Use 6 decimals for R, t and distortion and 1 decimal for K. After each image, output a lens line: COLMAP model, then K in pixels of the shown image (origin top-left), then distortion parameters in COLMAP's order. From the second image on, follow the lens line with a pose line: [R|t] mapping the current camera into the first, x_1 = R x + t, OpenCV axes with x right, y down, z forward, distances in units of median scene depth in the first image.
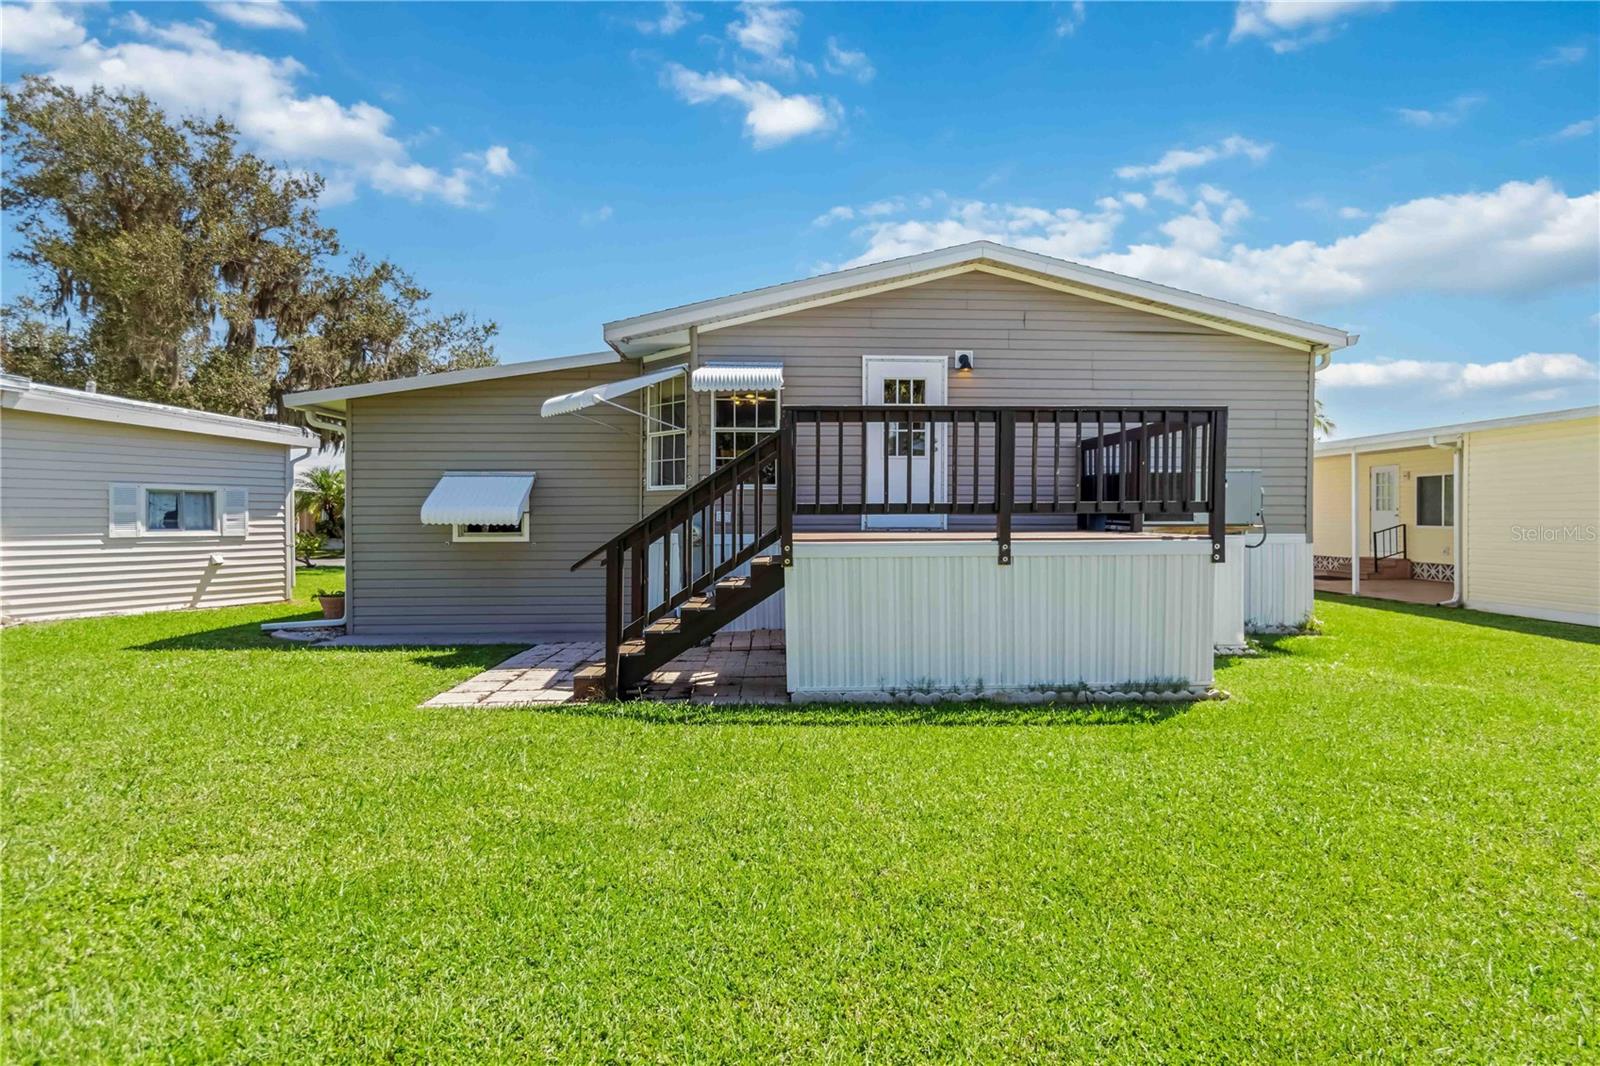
lens RADIAL K [[821.1, 0, 816.7], [0, 821.1, 522.0], [0, 0, 1]] dist [0.004452, -0.001645]
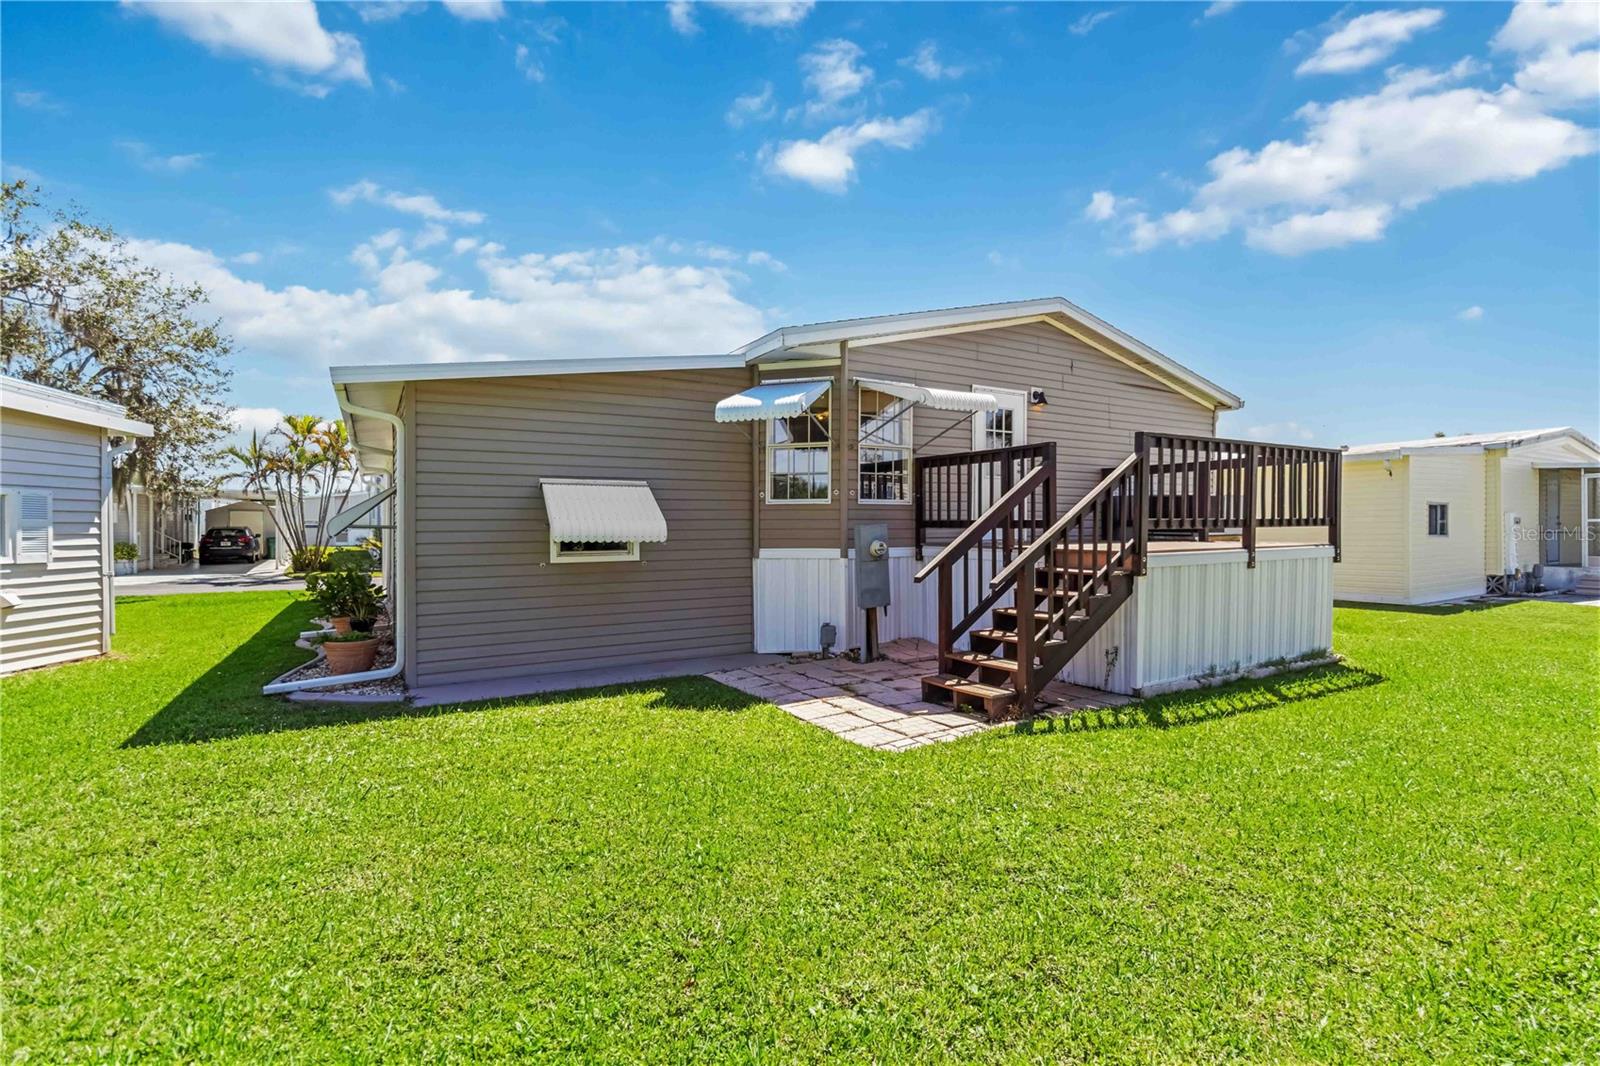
lens RADIAL K [[745.8, 0, 810.9], [0, 745.8, 536.5], [0, 0, 1]] dist [0.002822, 0.000976]
pose [[0.873175, -0.010606, 0.487291, -0.599109], [0.006740, 0.999930, 0.009687, -0.008540], [-0.487360, -0.005175, 0.873186, 0.215511]]
